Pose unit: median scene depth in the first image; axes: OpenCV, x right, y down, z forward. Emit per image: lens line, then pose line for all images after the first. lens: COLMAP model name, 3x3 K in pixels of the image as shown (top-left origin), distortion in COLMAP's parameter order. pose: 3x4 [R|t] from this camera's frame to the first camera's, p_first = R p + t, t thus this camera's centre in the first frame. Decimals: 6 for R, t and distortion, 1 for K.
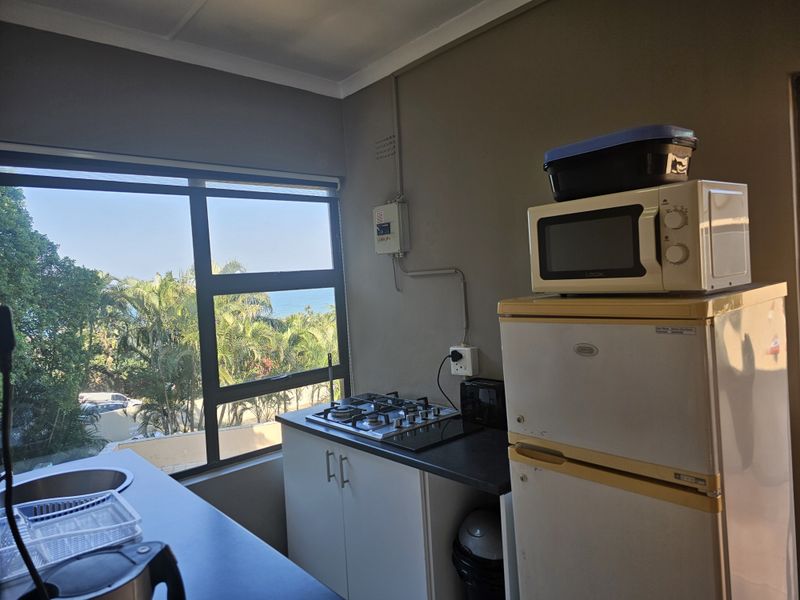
lens RADIAL K [[535.9, 0, 400.0], [0, 535.9, 300.0], [0, 0, 1]] dist [0.028418, -0.001681]
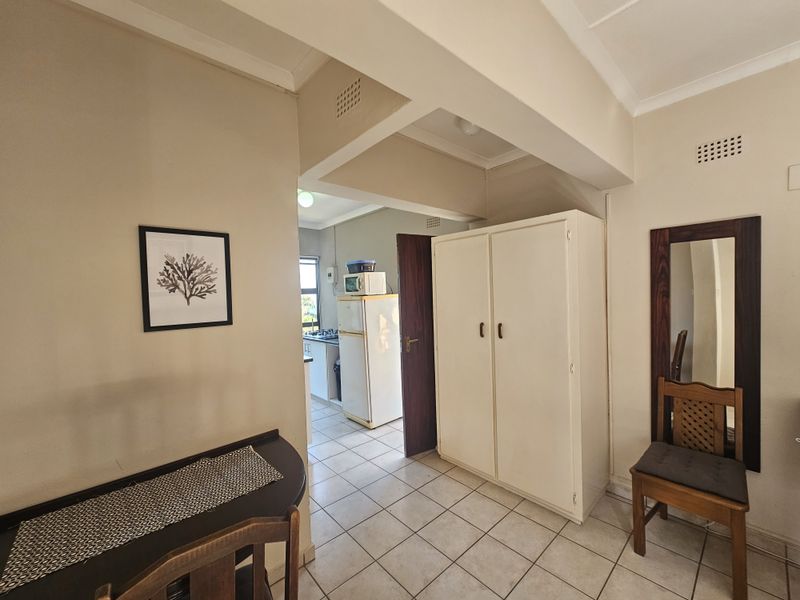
lens RADIAL K [[324.2, 0, 400.0], [0, 324.2, 300.0], [0, 0, 1]] dist [-0.003061, -0.000164]
pose [[0.999724, 0.023280, -0.003069, 0.386729], [-0.023332, 0.999569, -0.017806, 0.033467], [0.002653, 0.017873, 0.999837, -0.861920]]
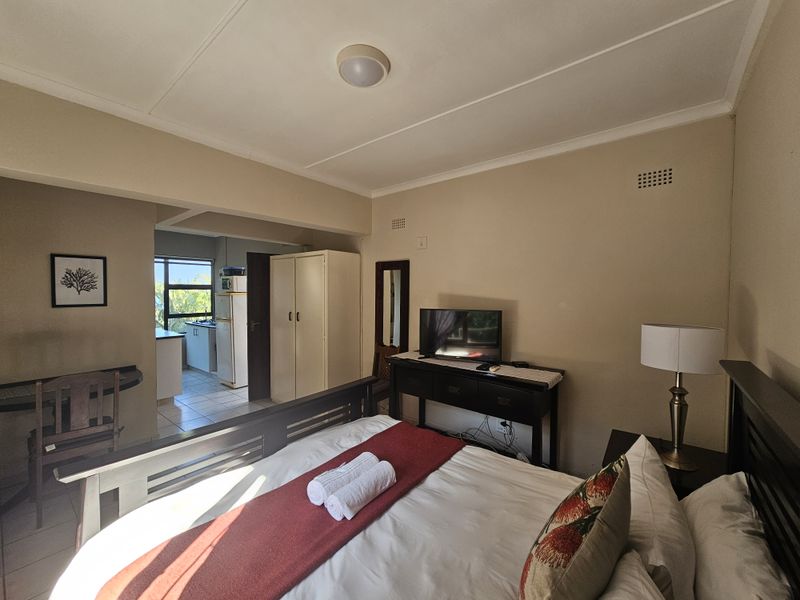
lens RADIAL K [[325.4, 0, 400.0], [0, 325.4, 300.0], [0, 0, 1]] dist [0.000936, 0.000441]
pose [[0.984590, 0.053842, 0.166385, 0.857437], [-0.051178, 0.998484, -0.020256, 0.026070], [-0.167224, 0.011428, 0.985853, -1.503945]]
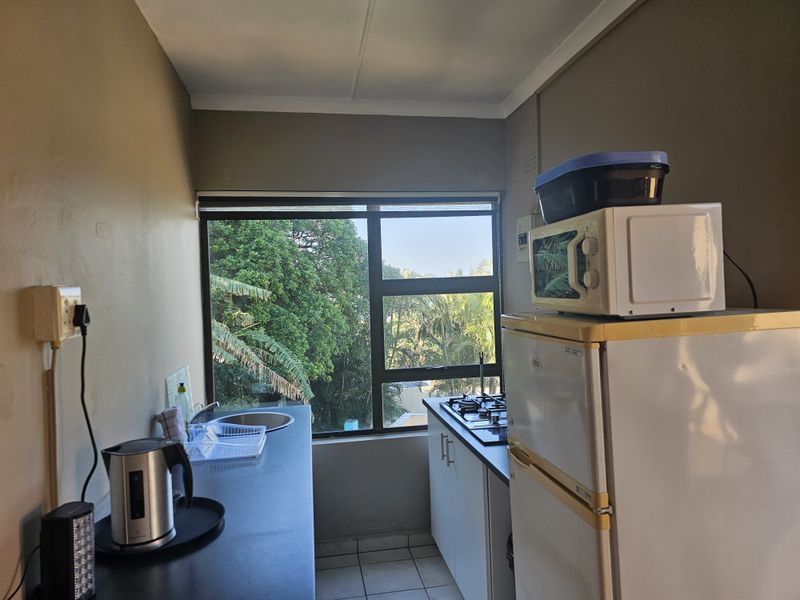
lens RADIAL K [[532.2, 0, 400.0], [0, 532.2, 300.0], [0, 0, 1]] dist [0.083693, -0.001132]
pose [[0.851317, 0.038479, -0.523238, 0.330330], [-0.035168, 0.999249, 0.016266, -0.021590], [0.523471, 0.004554, 0.852031, -0.037437]]
